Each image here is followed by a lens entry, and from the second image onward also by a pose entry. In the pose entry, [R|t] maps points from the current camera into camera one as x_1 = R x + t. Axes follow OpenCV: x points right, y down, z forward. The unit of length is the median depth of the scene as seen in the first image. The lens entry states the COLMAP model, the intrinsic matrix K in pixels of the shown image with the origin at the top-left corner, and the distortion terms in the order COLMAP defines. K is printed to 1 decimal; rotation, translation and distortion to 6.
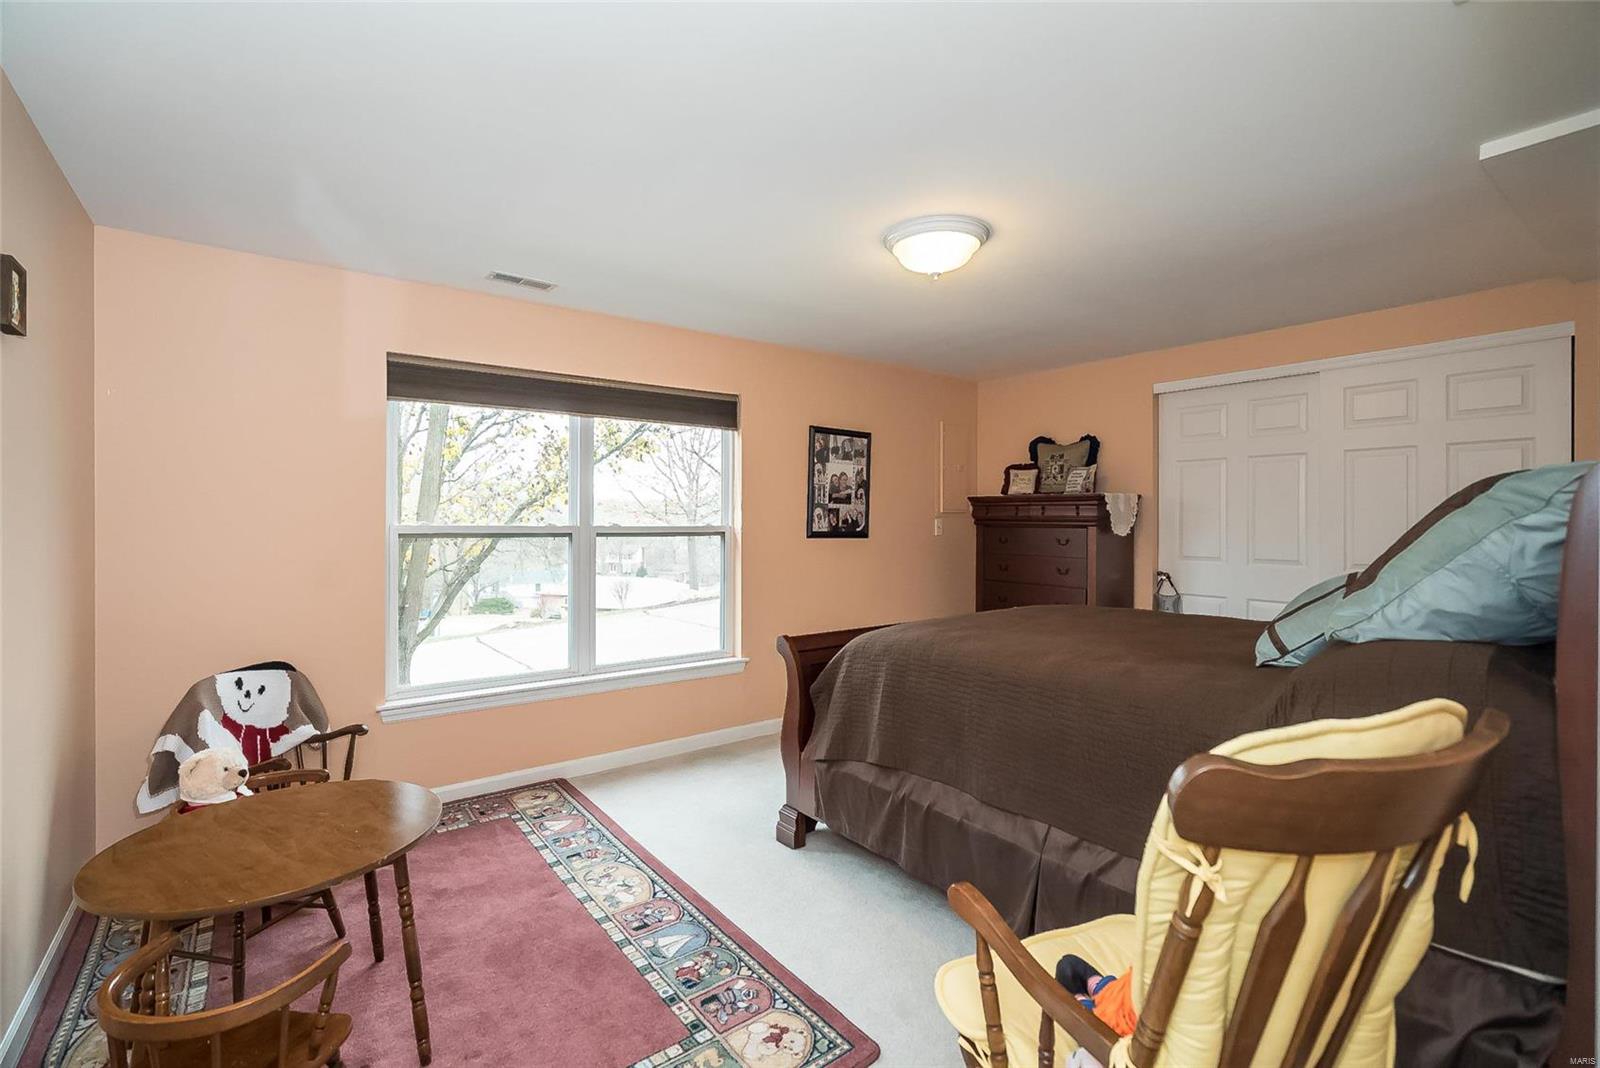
lens RADIAL K [[733.7, 0, 793.6], [0, 733.7, 523.4], [0, 0, 1]] dist [-0.002808, 0.000402]
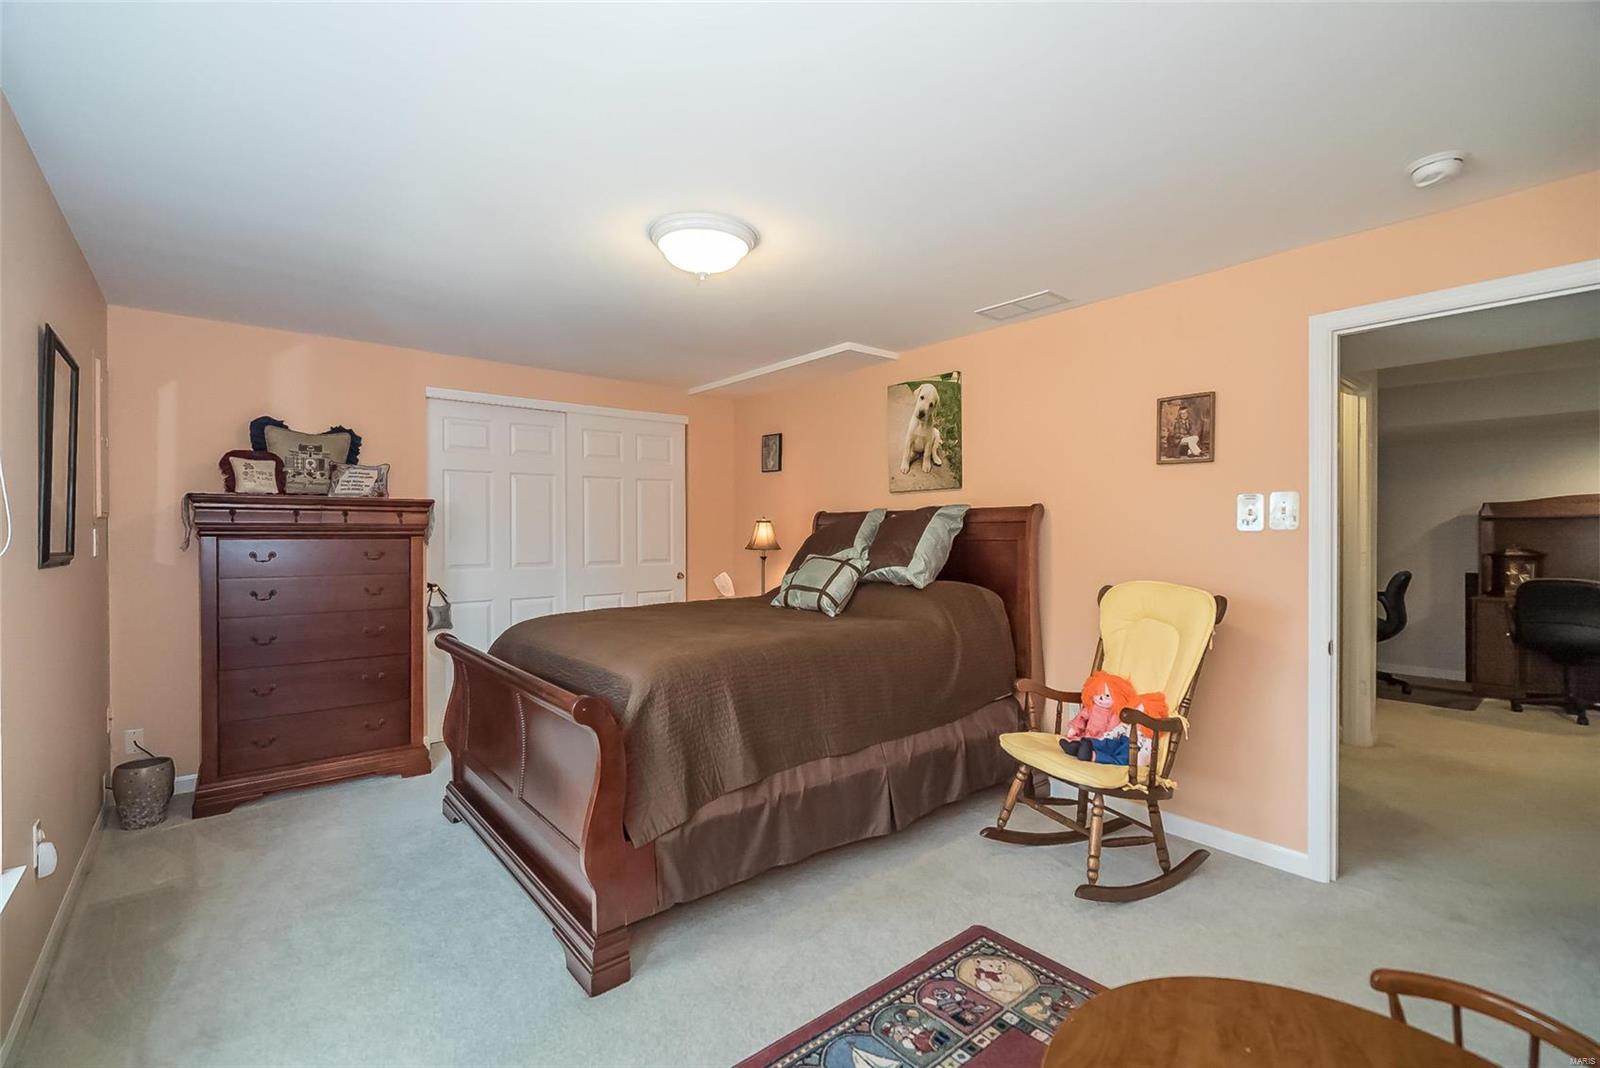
lens RADIAL K [[703.1, 0, 818.7], [0, 703.1, 533.3], [0, 0, 1]] dist [-0.001307, 0.000028]
pose [[-0.069828, -0.007410, 0.997532, -0.464722], [0.006928, 0.999945, 0.007913, -0.002827], [-0.997535, 0.007463, -0.069773, 0.563718]]
